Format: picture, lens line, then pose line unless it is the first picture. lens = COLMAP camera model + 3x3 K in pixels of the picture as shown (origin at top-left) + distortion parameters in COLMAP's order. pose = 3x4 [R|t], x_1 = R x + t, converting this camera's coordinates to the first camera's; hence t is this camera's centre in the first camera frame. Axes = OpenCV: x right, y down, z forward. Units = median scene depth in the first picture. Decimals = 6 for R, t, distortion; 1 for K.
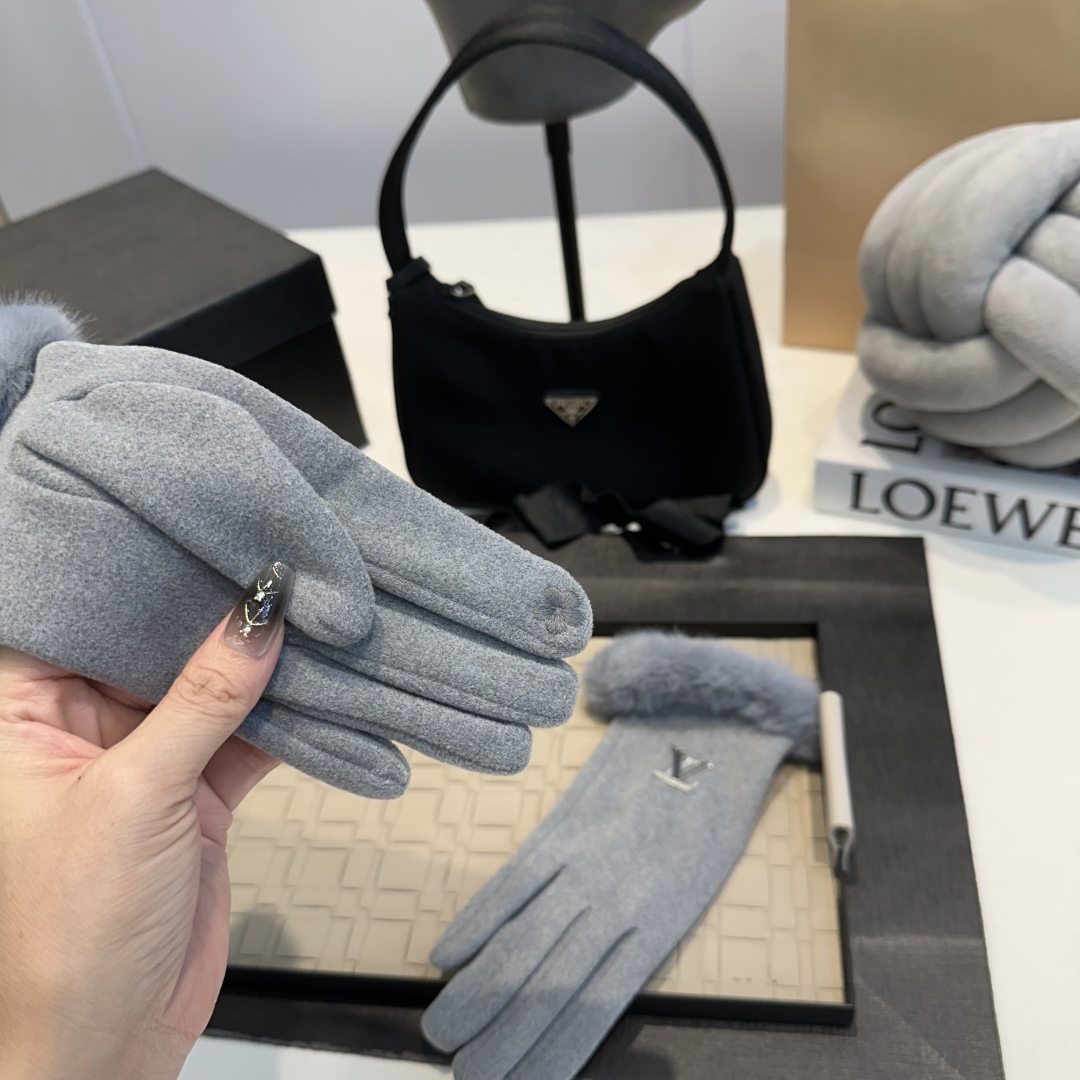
lens RADIAL K [[1087.4, 0, 555.2], [0, 1087.4, 543.3], [0, 0, 1]] dist [-0.029658, 0.000000]
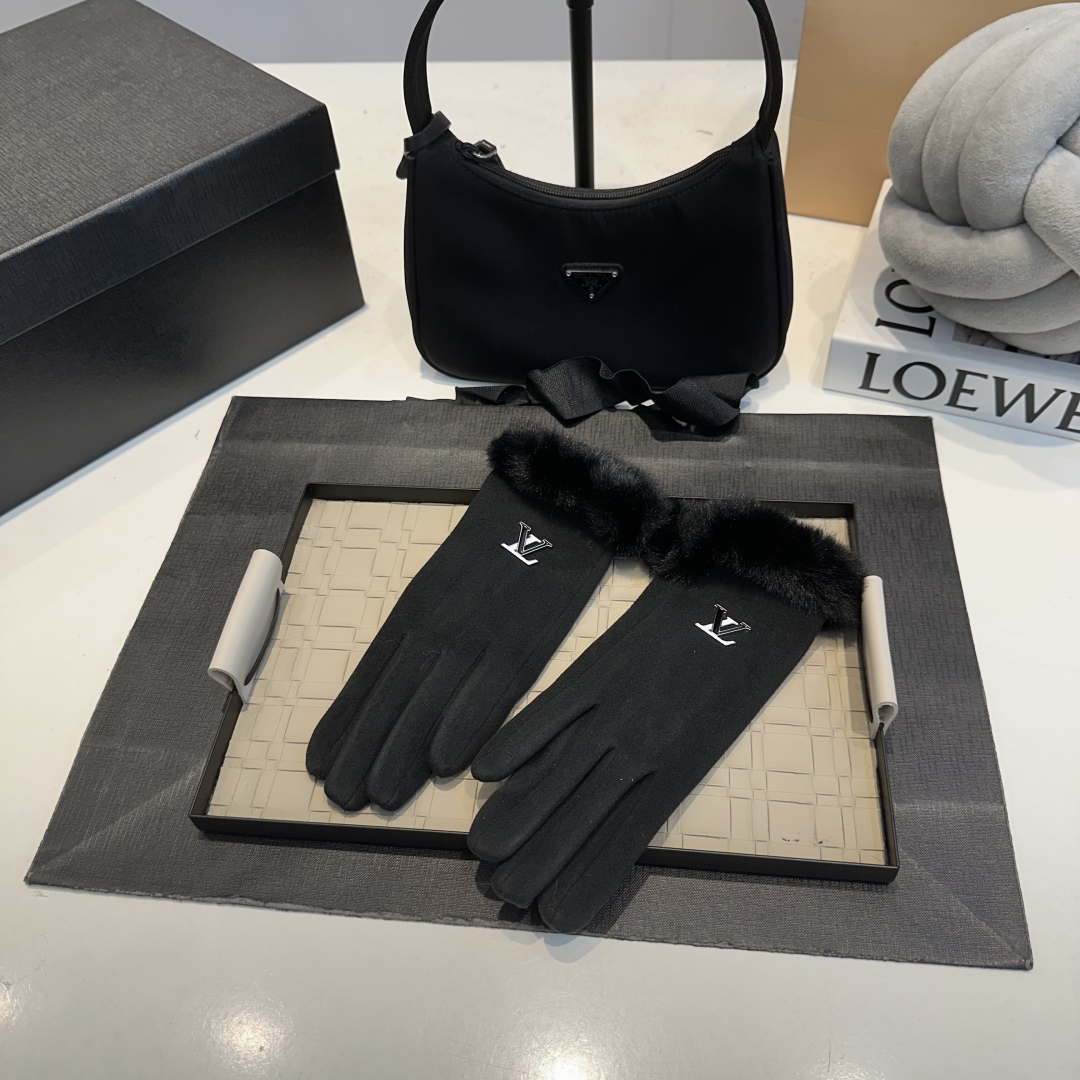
lens RADIAL K [[1087.4, 0, 540.5], [0, 1087.4, 536.0], [0, 0, 1]] dist [-0.029658, 0.000000]
pose [[0.995653, 0.001294, 0.093133, -0.131619], [-0.015339, 0.988528, 0.150255, -0.045932], [-0.091870, -0.151030, 0.984251, 0.003088]]
